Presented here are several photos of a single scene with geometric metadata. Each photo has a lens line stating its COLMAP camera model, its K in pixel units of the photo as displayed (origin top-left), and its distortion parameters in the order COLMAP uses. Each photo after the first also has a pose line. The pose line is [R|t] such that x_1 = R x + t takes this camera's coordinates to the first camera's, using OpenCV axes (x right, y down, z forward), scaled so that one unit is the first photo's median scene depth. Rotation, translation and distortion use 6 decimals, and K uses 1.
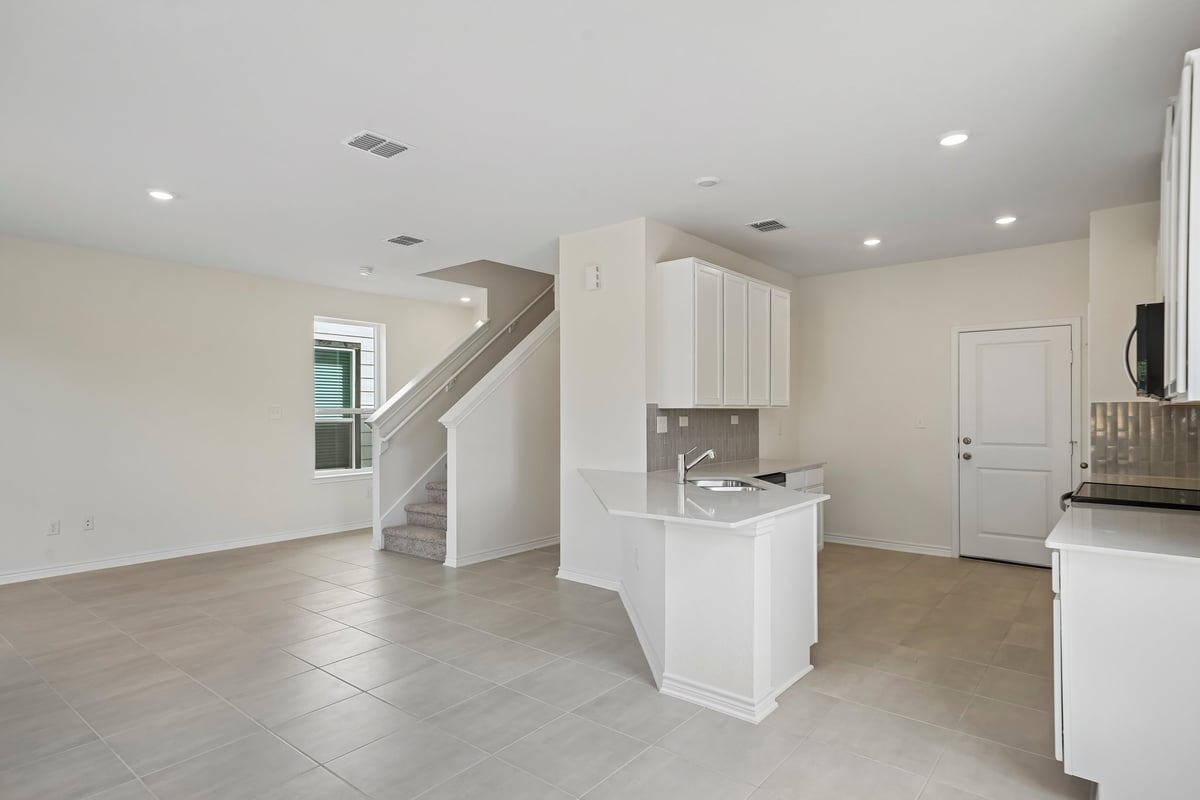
lens RADIAL K [[643.5, 0, 598.1], [0, 643.5, 407.5], [0, 0, 1]] dist [0.017218, 0.002795]
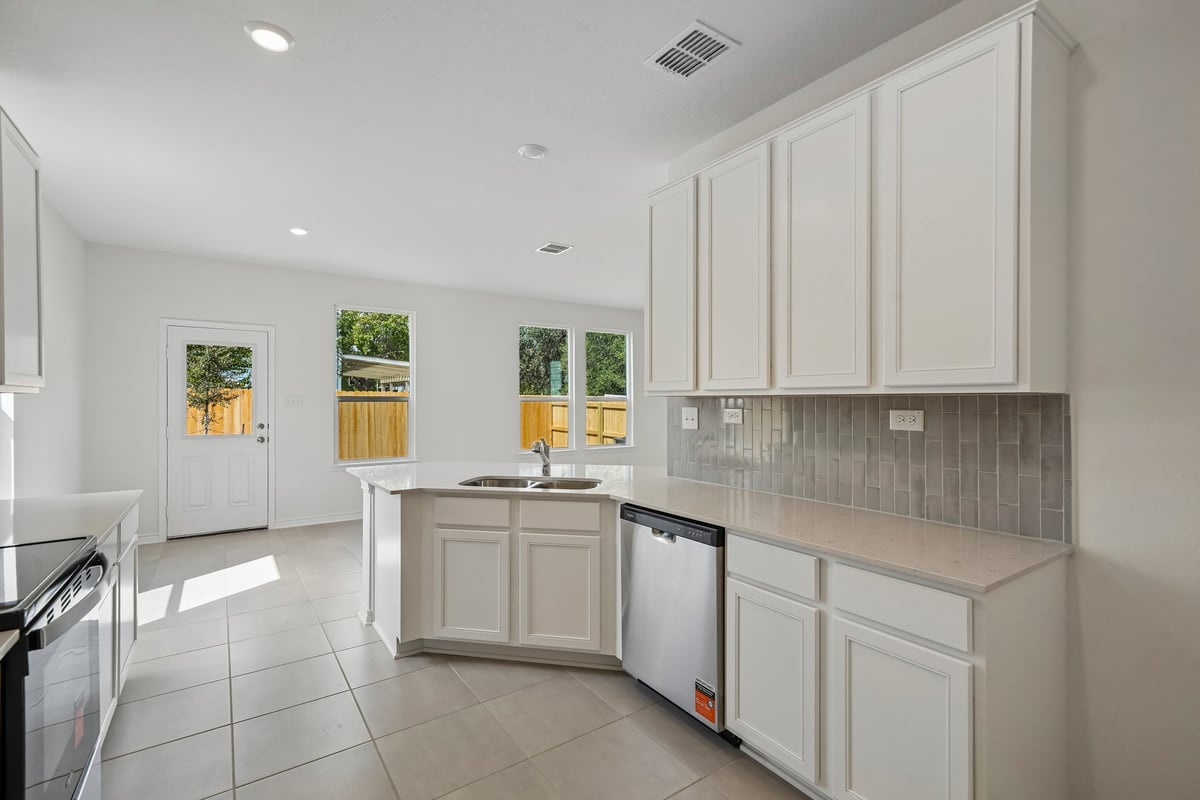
lens RADIAL K [[514.6, 0, 602.0], [0, 514.6, 402.6], [0, 0, 1]] dist [0.003427, 0.000847]
pose [[-0.260870, 0.003775, -0.965367, 0.669719], [0.005711, 0.999981, 0.002367, 0.006074], [0.965357, -0.004895, -0.260887, 1.012742]]
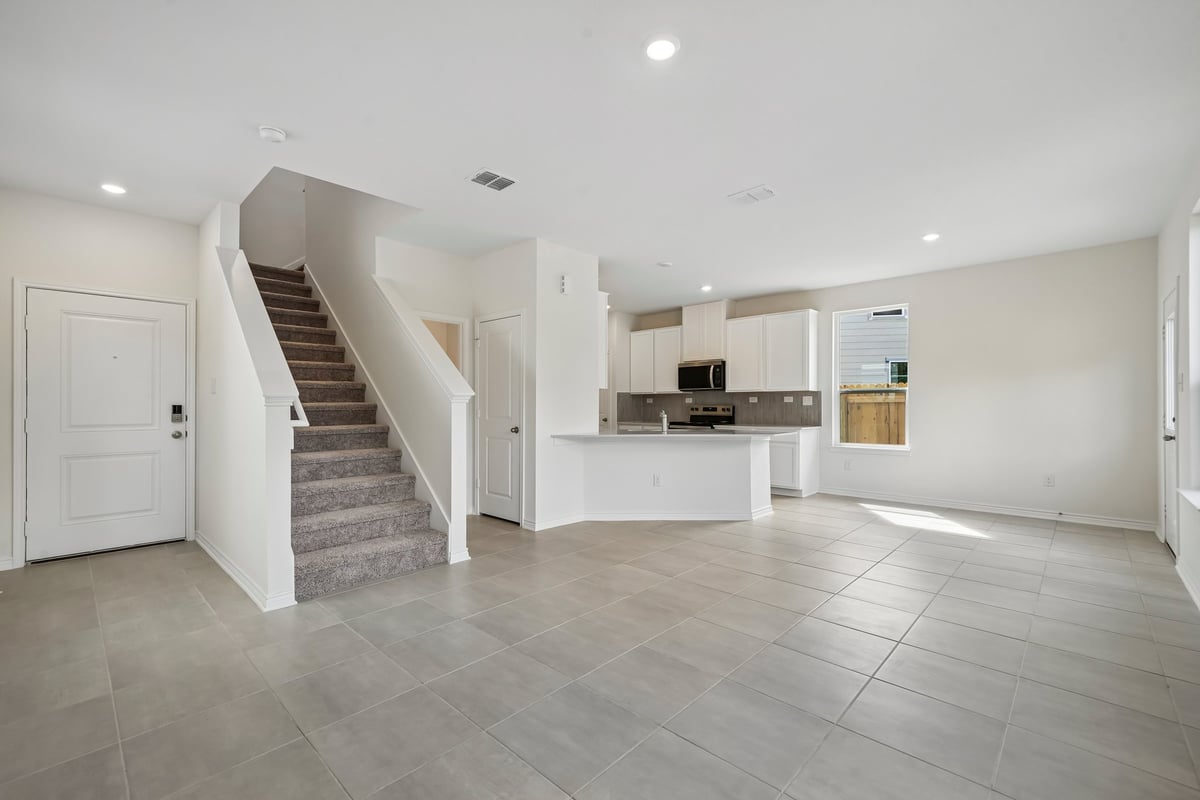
lens RADIAL K [[514.6, 0, 595.3], [0, 514.6, 403.6], [0, 0, 1]] dist [0.003427, 0.000847]
pose [[0.078355, 0.005454, 0.996911, -1.010561], [-0.005165, 0.999974, -0.005065, 0.039340], [-0.996912, -0.004752, 0.078381, 0.850647]]
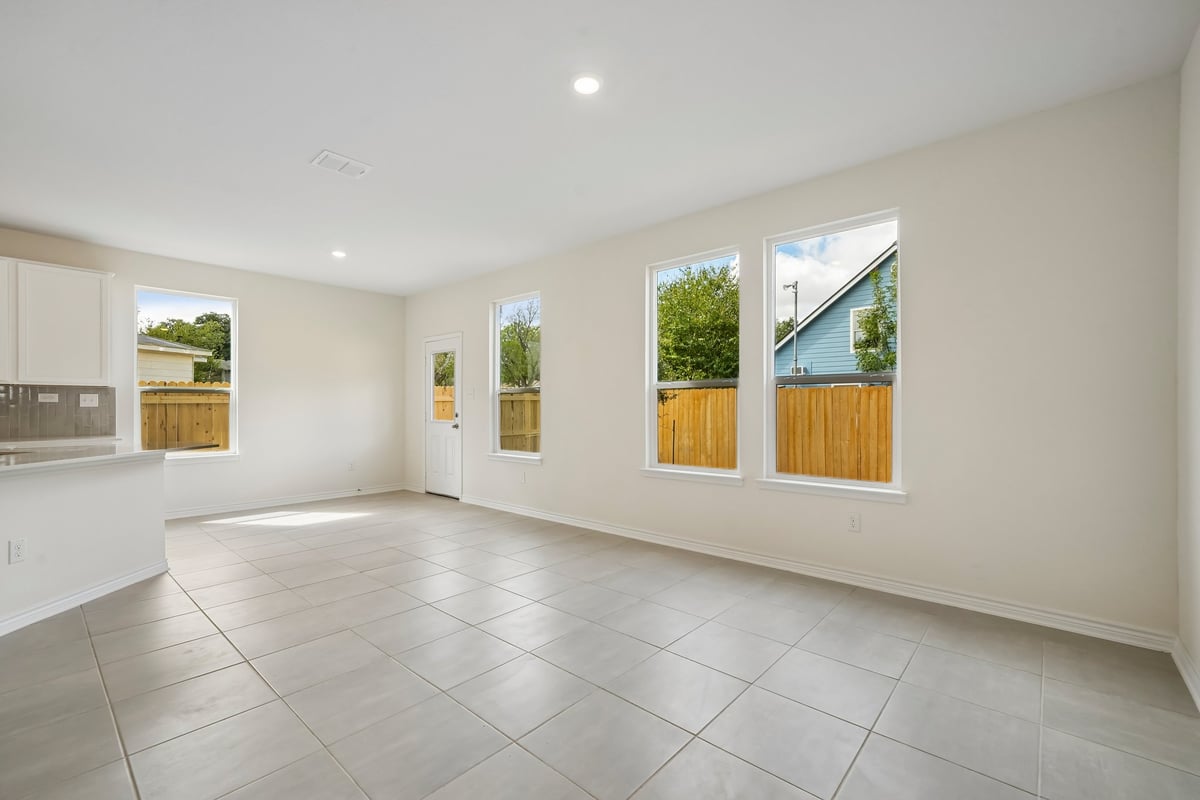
lens RADIAL K [[514.6, 0, 606.8], [0, 514.6, 408.7], [0, 0, 1]] dist [0.003427, 0.000847]
pose [[-0.999512, 0.001986, 0.031169, -0.590702], [0.001889, 0.999993, -0.003141, 0.042304], [-0.031175, -0.003080, -0.999509, 1.334843]]
